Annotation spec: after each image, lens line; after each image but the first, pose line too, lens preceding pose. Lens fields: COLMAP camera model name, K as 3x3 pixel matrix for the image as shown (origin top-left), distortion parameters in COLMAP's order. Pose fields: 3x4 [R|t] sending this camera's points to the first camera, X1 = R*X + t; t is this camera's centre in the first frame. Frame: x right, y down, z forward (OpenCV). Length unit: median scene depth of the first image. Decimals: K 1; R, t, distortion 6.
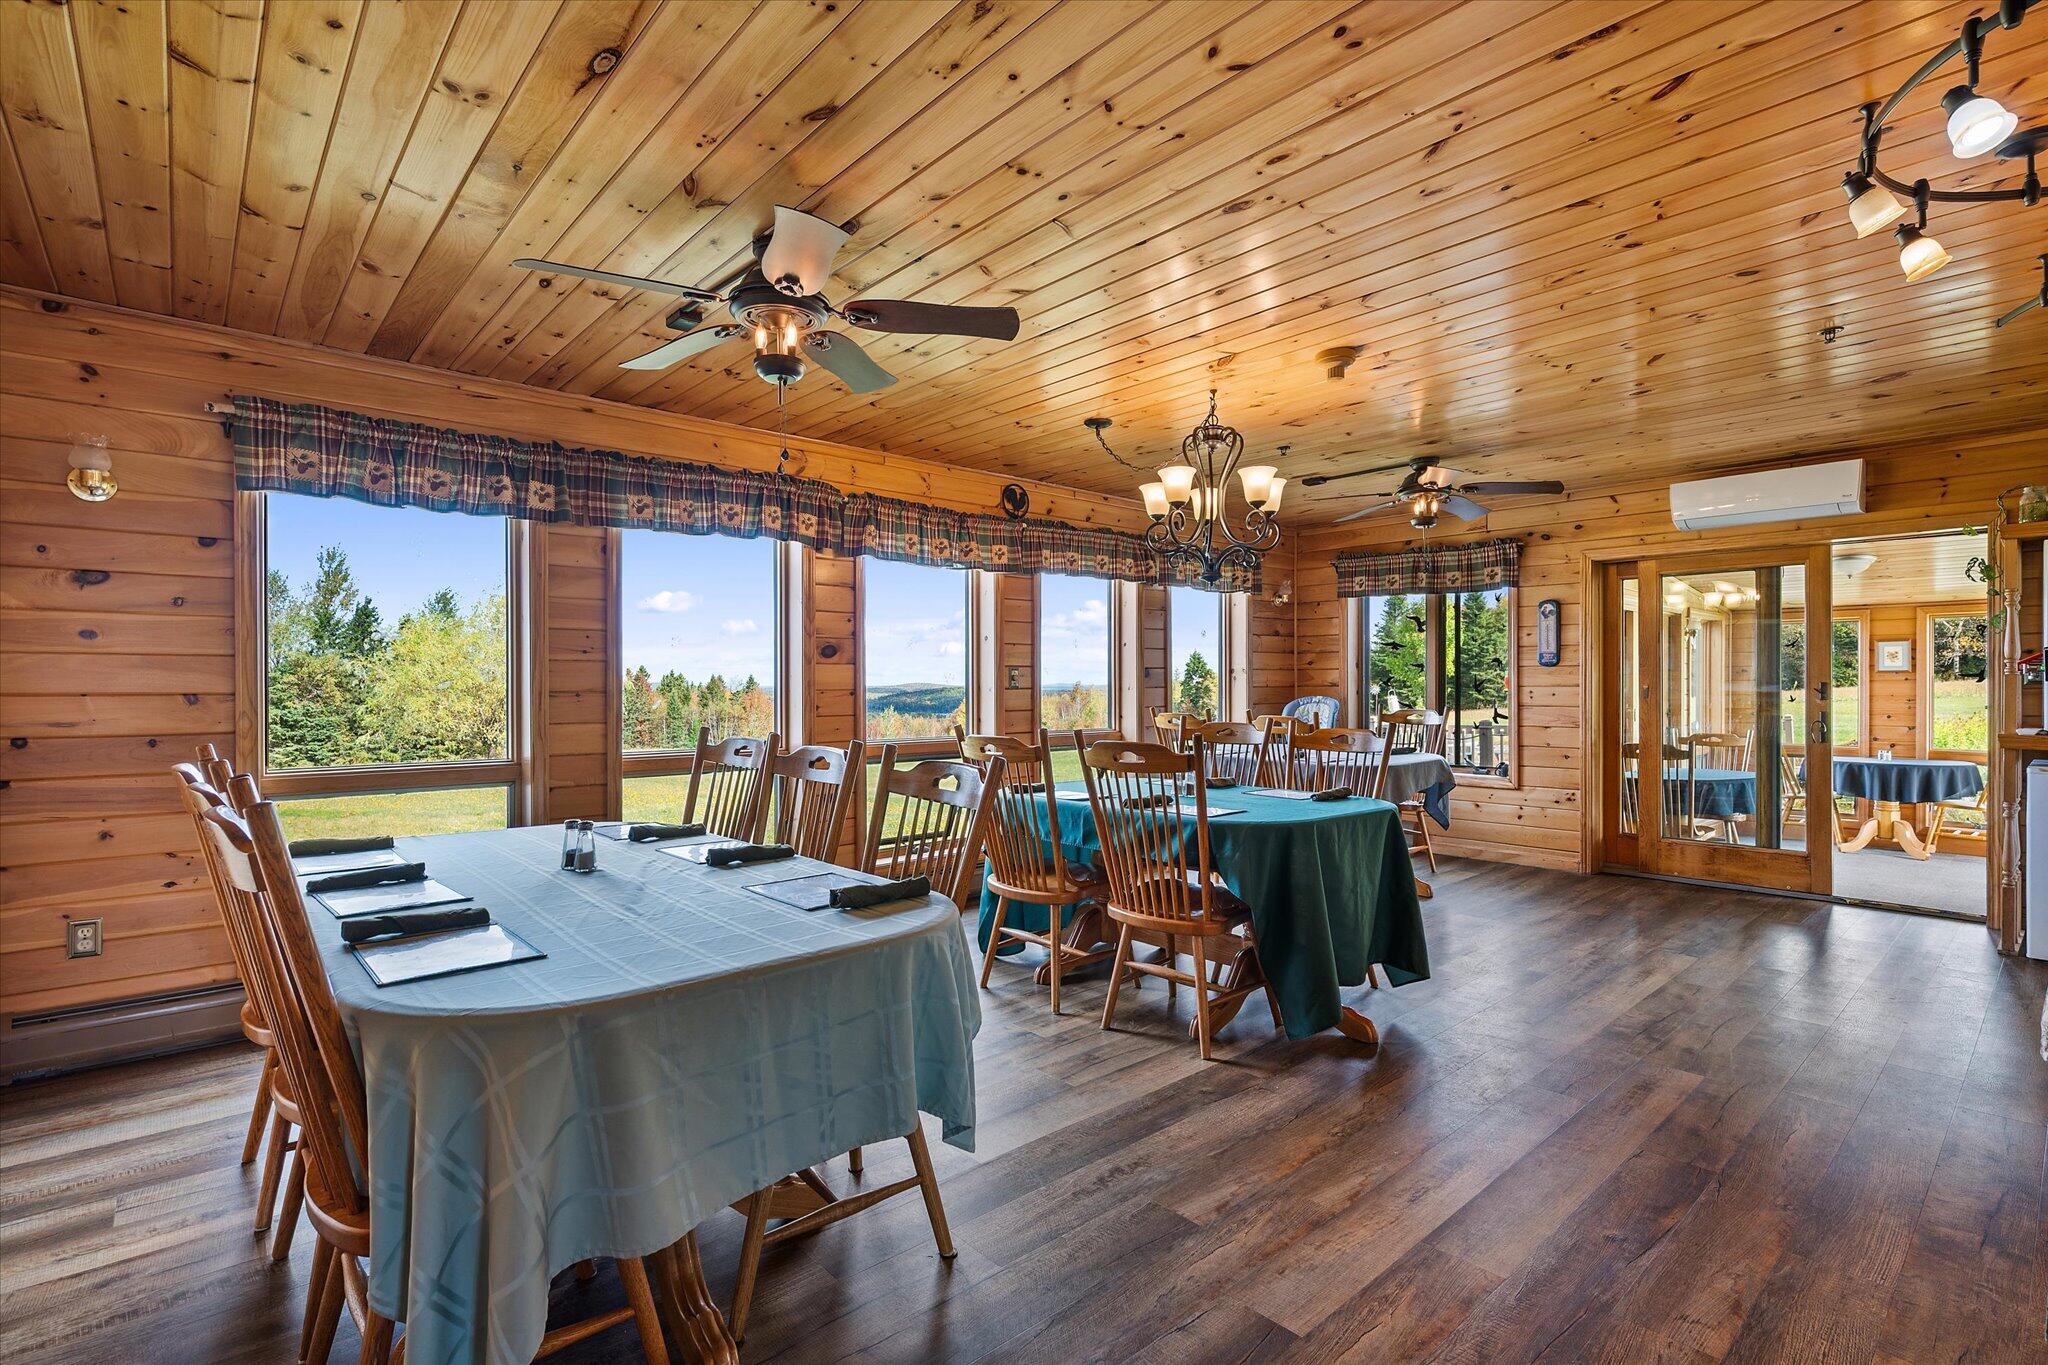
lens RADIAL K [[947.9, 0, 1022.7], [0, 947.9, 681.7], [0, 0, 1]] dist [-0.002977, -0.000318]
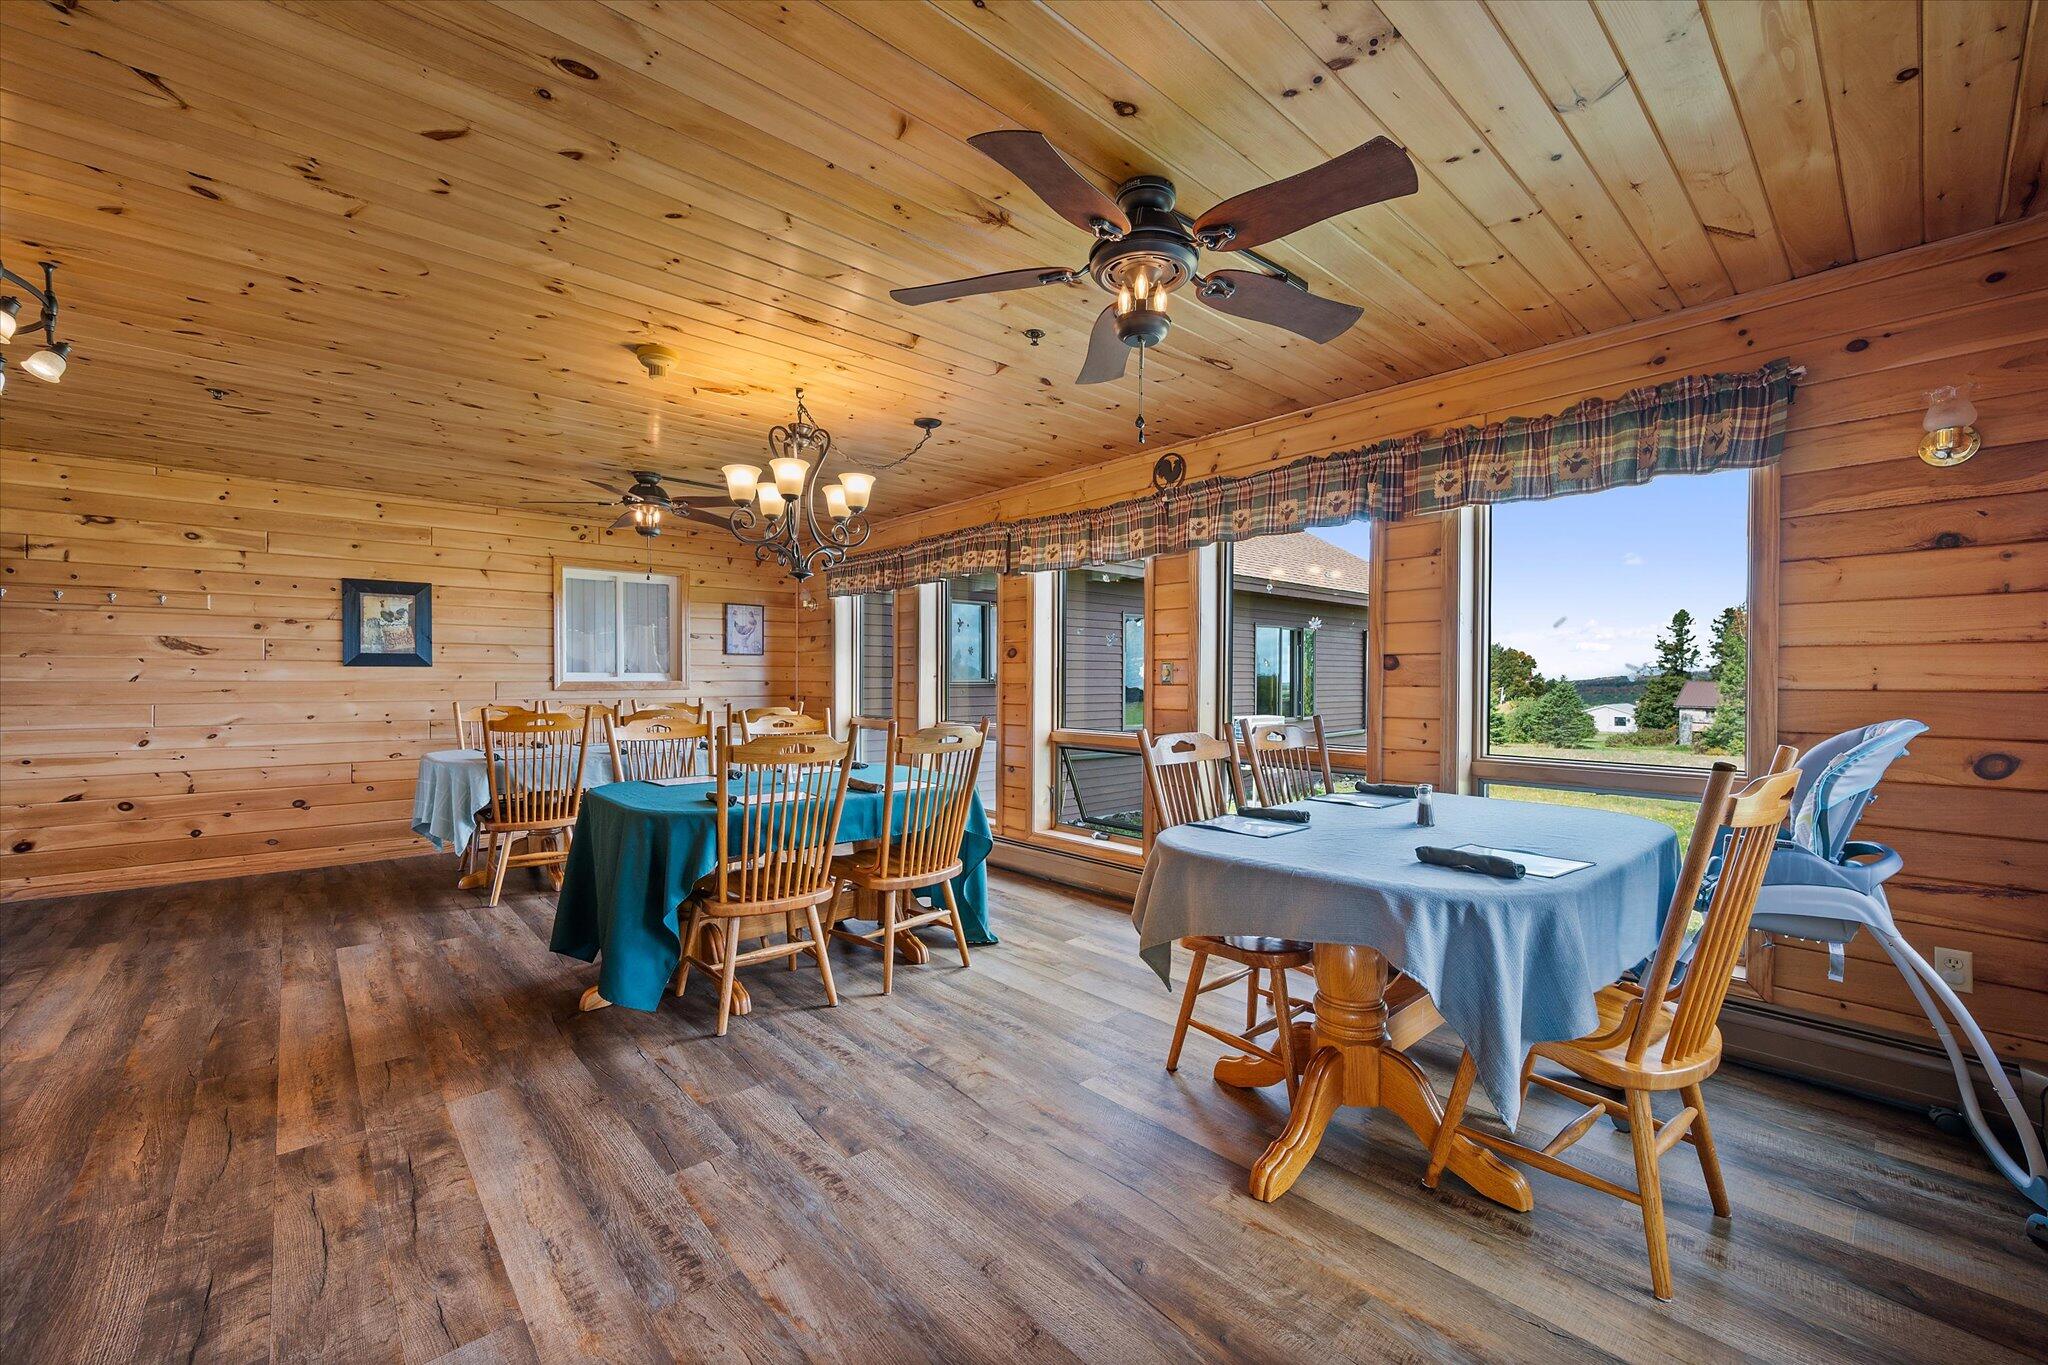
lens RADIAL K [[817.3, 0, 1023.1], [0, 817.3, 686.0], [0, 0, 1]] dist [0.000758, 0.000215]
pose [[0.010041, 0.006055, -0.999931, 1.304081], [-0.005594, 0.999966, 0.005999, 0.005520], [0.999934, 0.005533, 0.010075, 1.491194]]
